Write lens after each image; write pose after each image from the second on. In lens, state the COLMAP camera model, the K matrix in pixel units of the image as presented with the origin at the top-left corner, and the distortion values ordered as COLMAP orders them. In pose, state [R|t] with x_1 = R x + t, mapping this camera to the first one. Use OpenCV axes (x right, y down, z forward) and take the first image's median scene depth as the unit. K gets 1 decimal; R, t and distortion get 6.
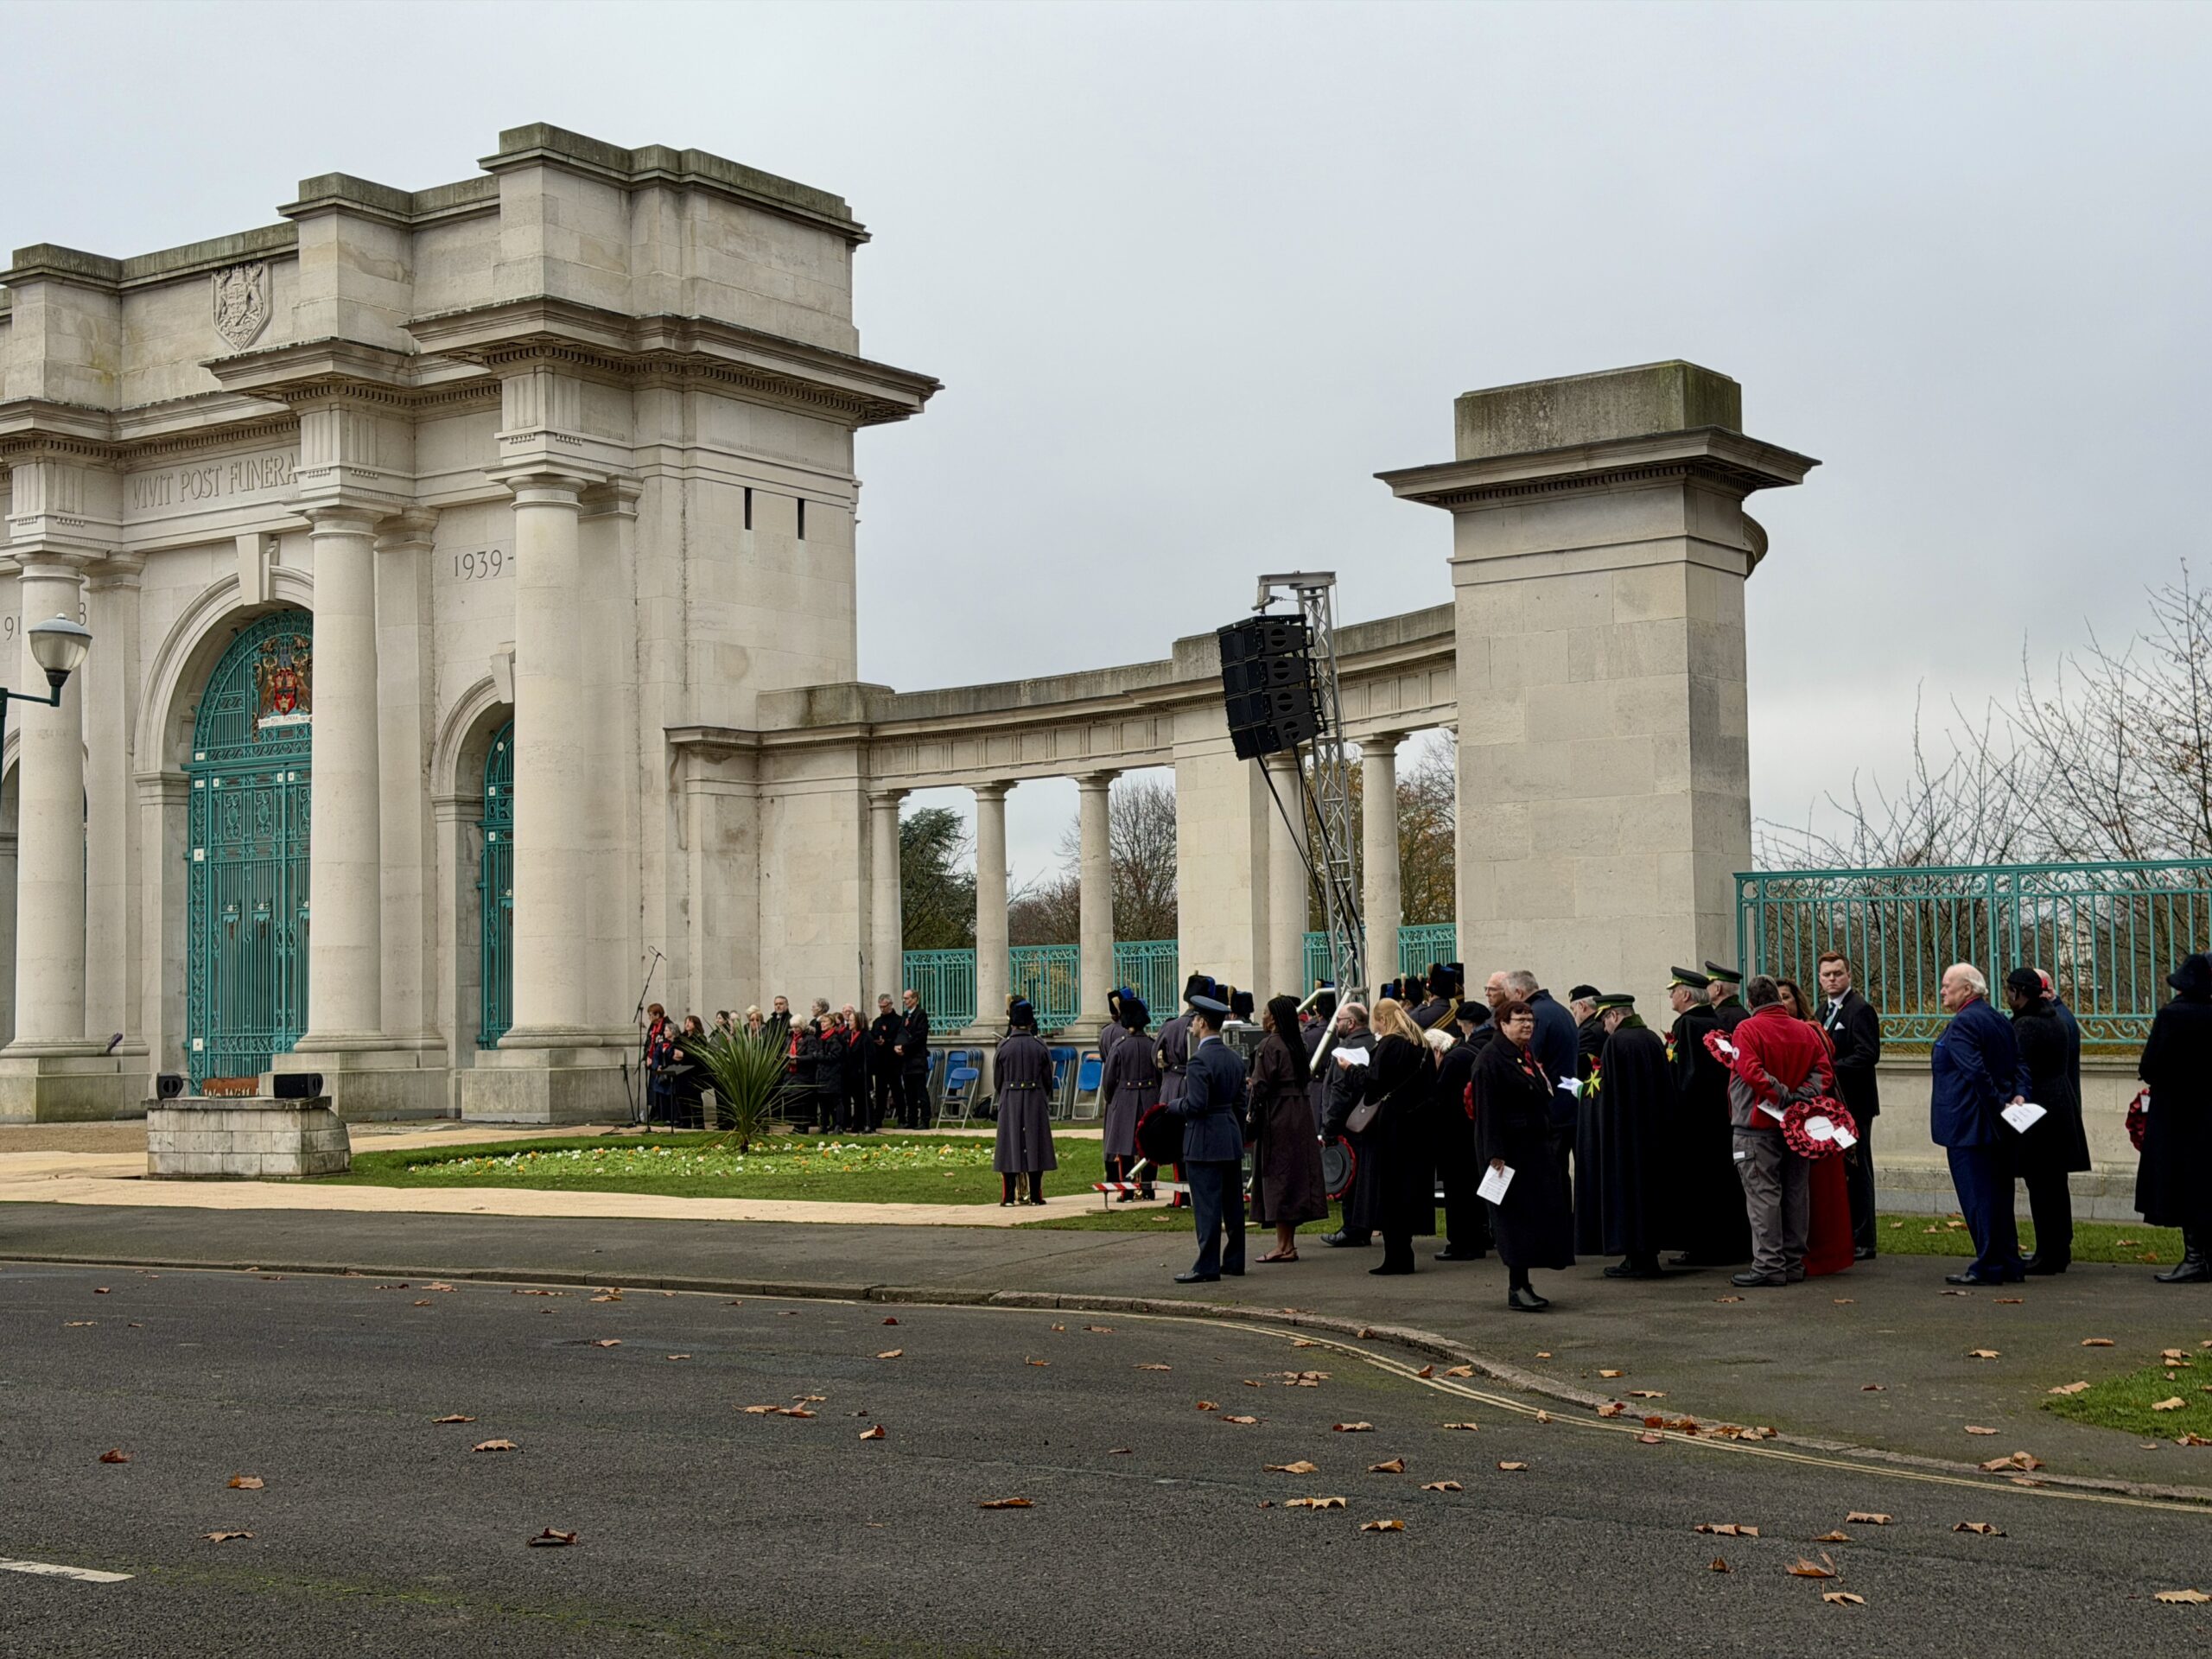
lens RADIAL K [[3084.1, 0, 1106.0], [0, 3084.1, 829.5], [0, 0, 1]] dist [0.095703, 0.167709]
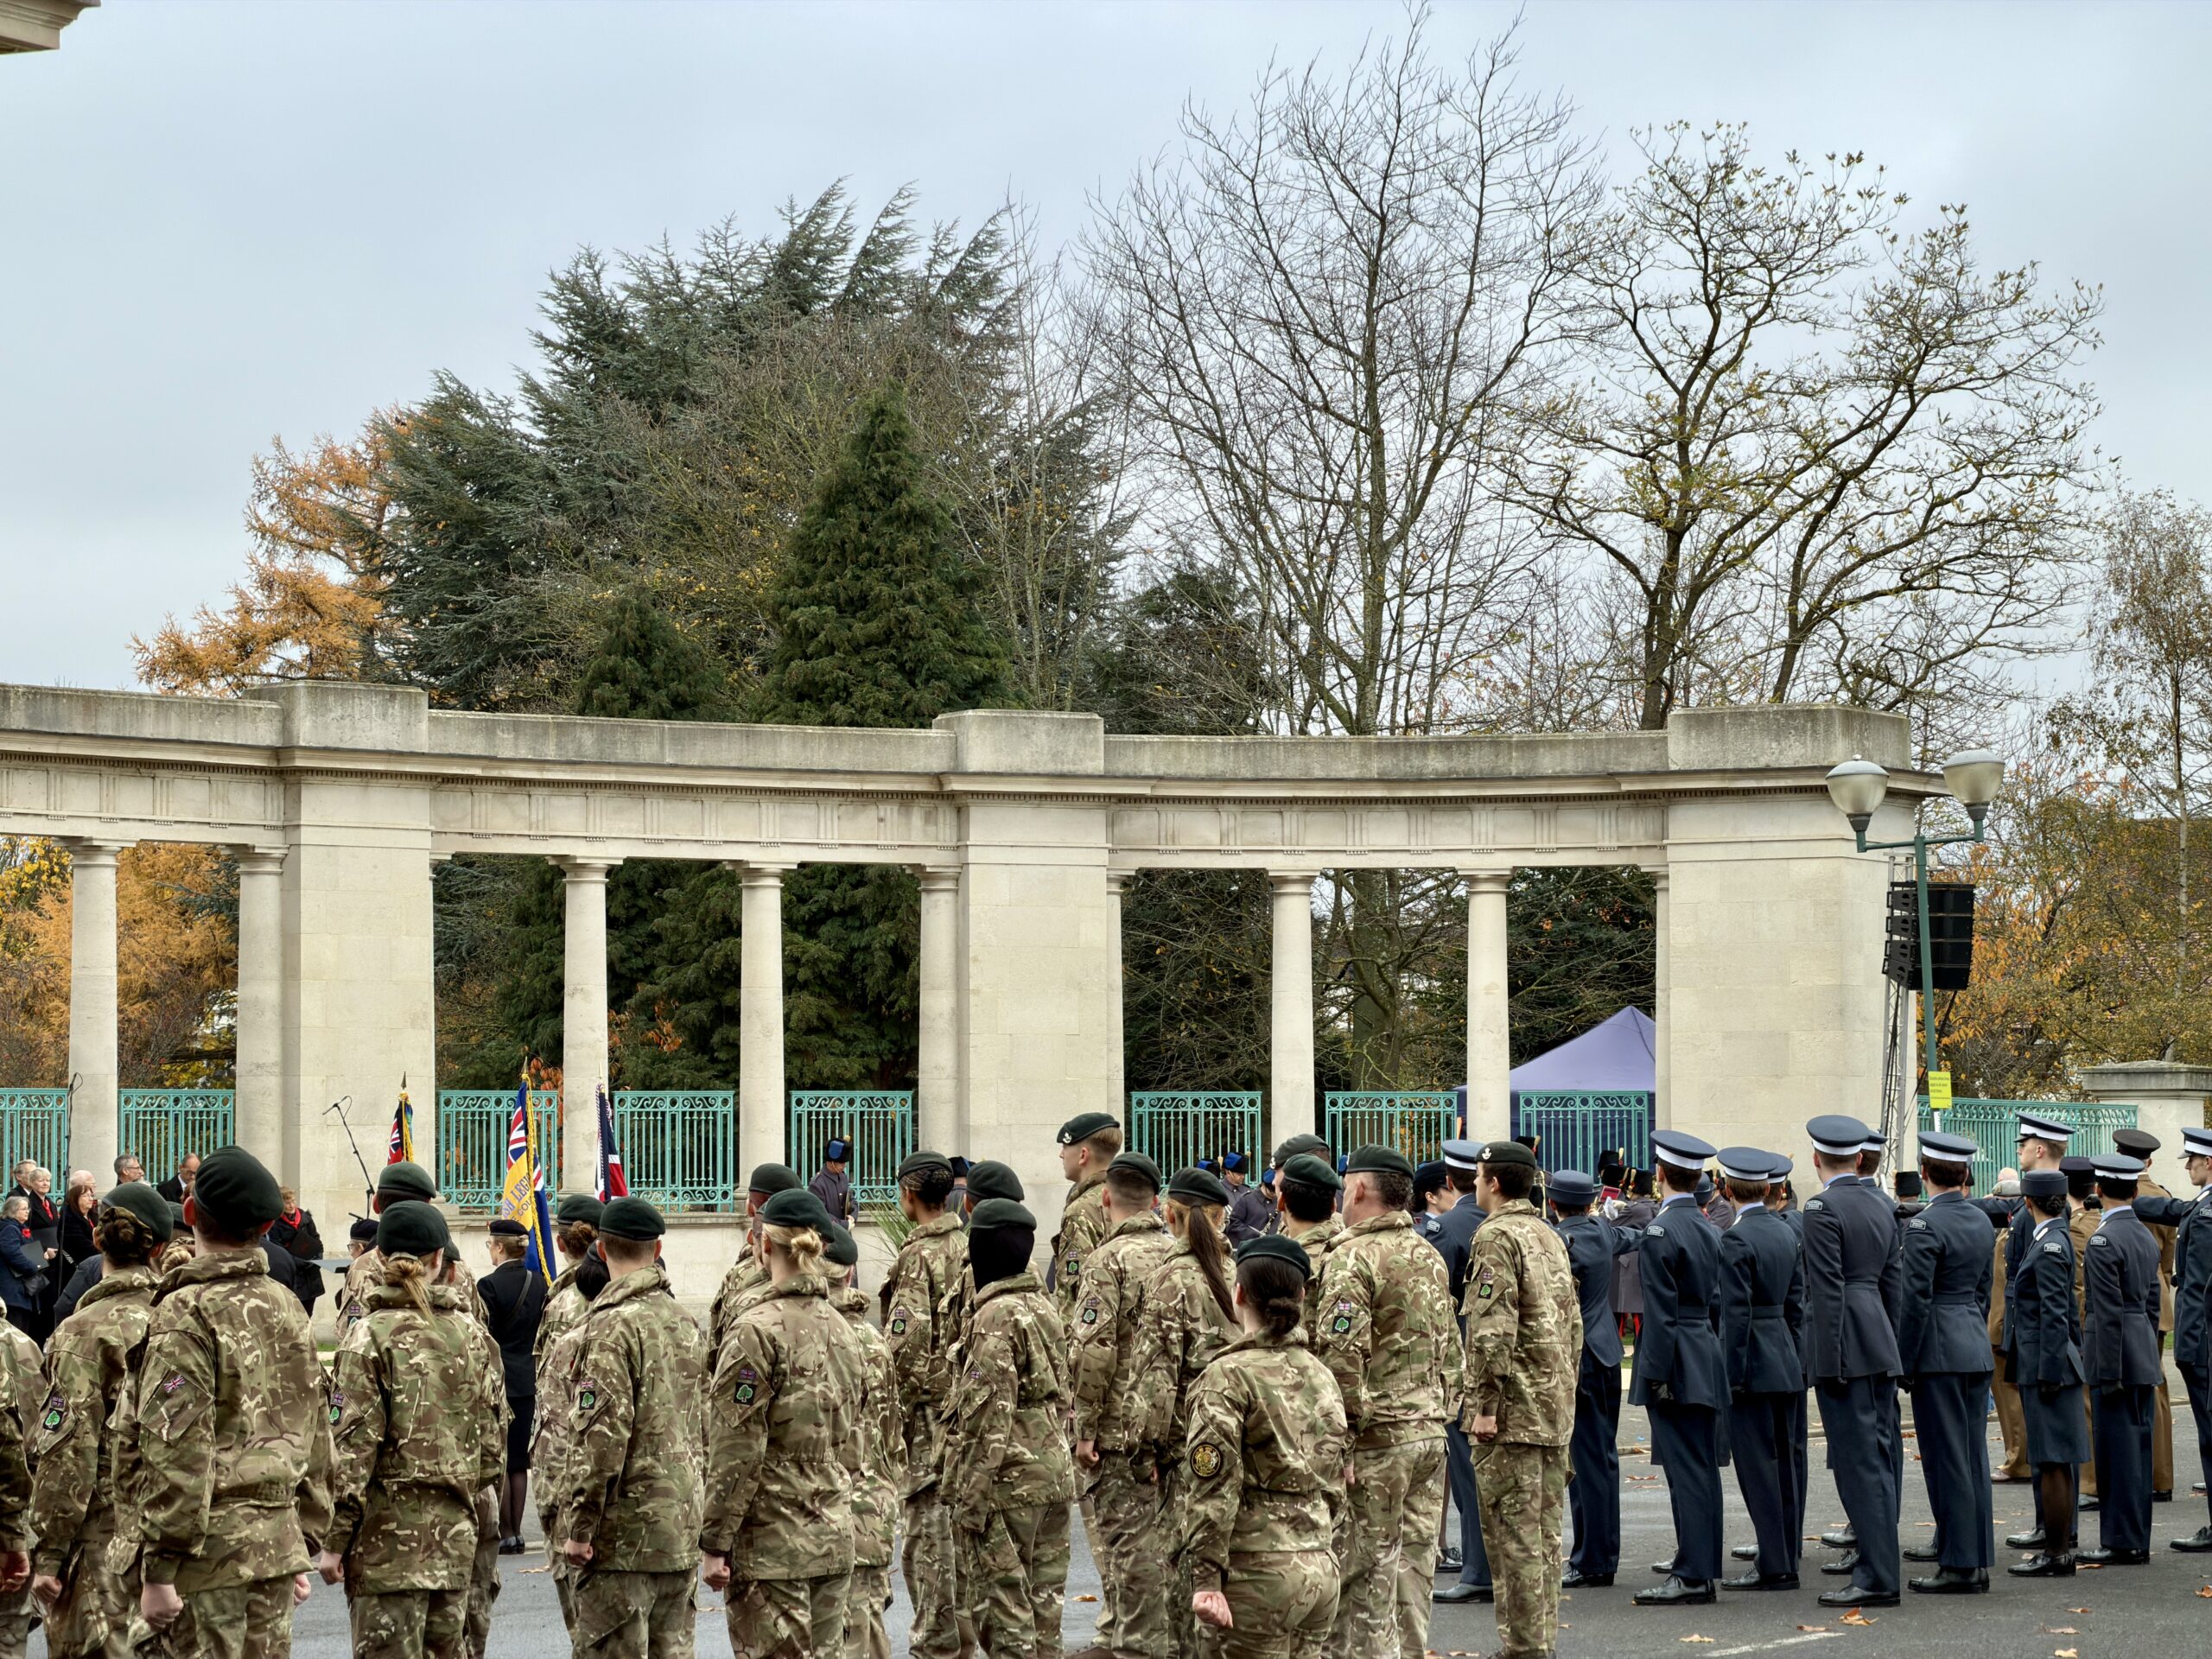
lens RADIAL K [[6642.6, 0, 1105.7], [0, 6642.6, 784.2], [0, 0, 1]] dist [0.160749, 0.604468]
pose [[-0.136254, 0.077946, 0.987603, -1.980720], [-0.043061, 0.995492, -0.084509, 0.112712], [-0.989738, -0.054042, -0.132283, 1.278327]]
